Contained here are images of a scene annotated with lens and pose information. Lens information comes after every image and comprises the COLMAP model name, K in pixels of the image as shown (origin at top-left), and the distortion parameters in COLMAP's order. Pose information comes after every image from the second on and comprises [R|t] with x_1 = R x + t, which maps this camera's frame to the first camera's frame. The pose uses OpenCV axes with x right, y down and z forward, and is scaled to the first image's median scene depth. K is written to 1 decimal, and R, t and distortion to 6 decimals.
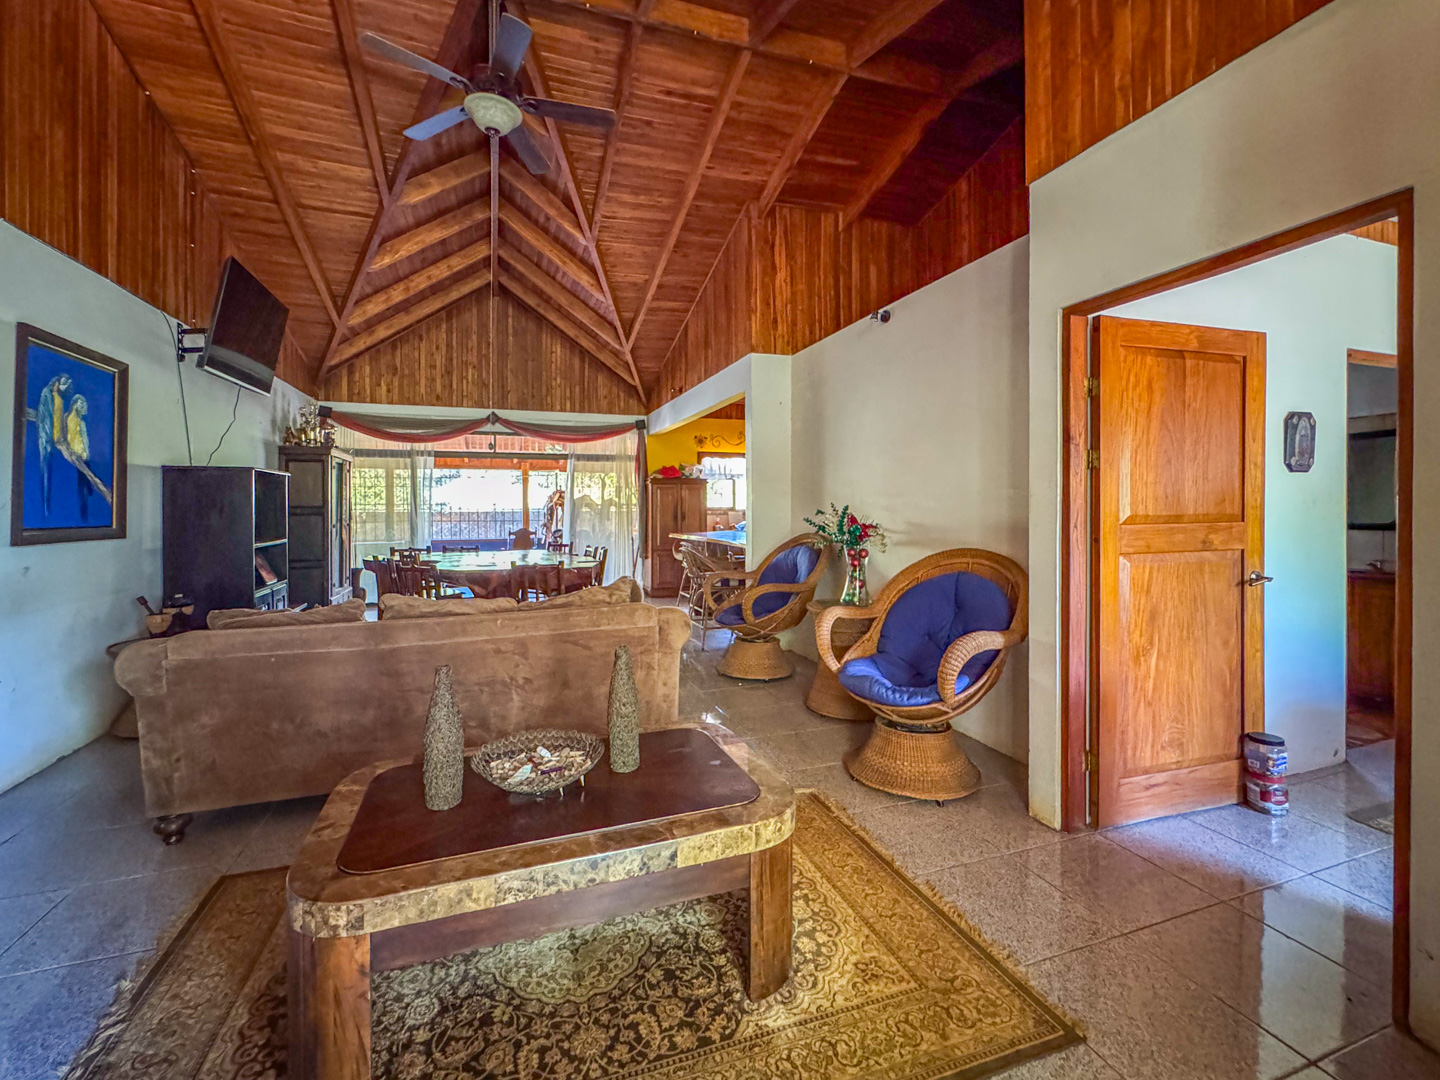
lens RADIAL K [[576.8, 0, 744.3], [0, 576.8, 499.3], [0, 0, 1]] dist [-0.002125, -0.000031]
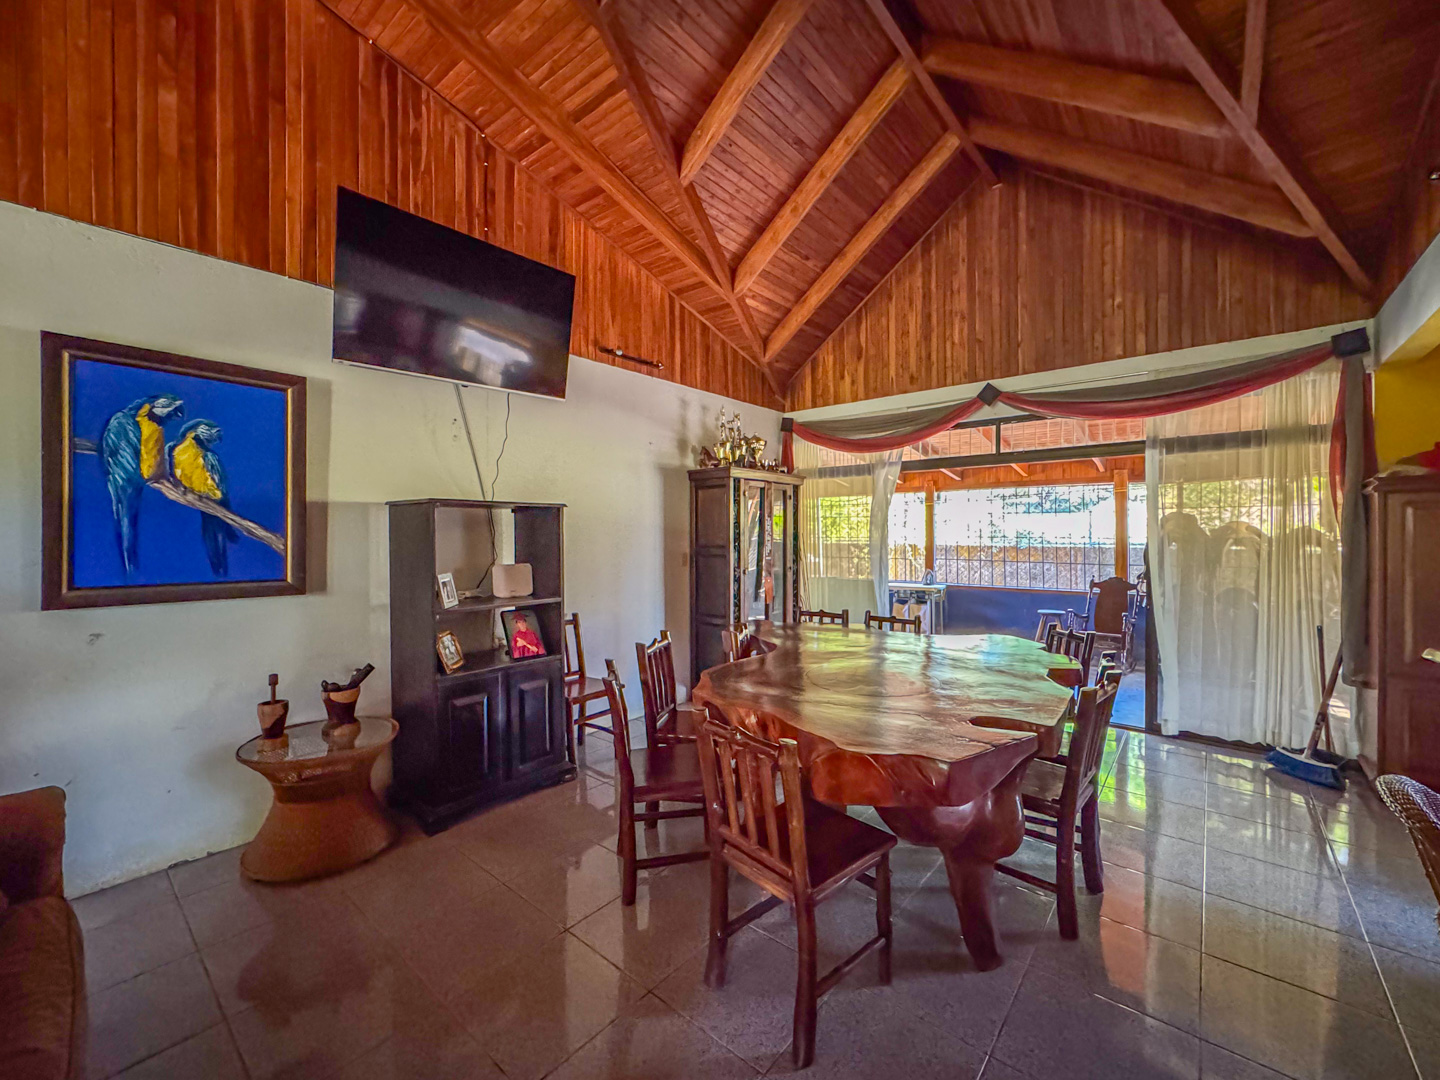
lens RADIAL K [[610.8, 0, 726.6], [0, 610.8, 534.8], [0, 0, 1]] dist [-0.001548, -0.000111]
pose [[0.480017, 0.005434, -0.877243, -0.043999], [0.009400, 0.999892, 0.011337, -0.018784], [0.877209, -0.013688, 0.479914, 1.032952]]
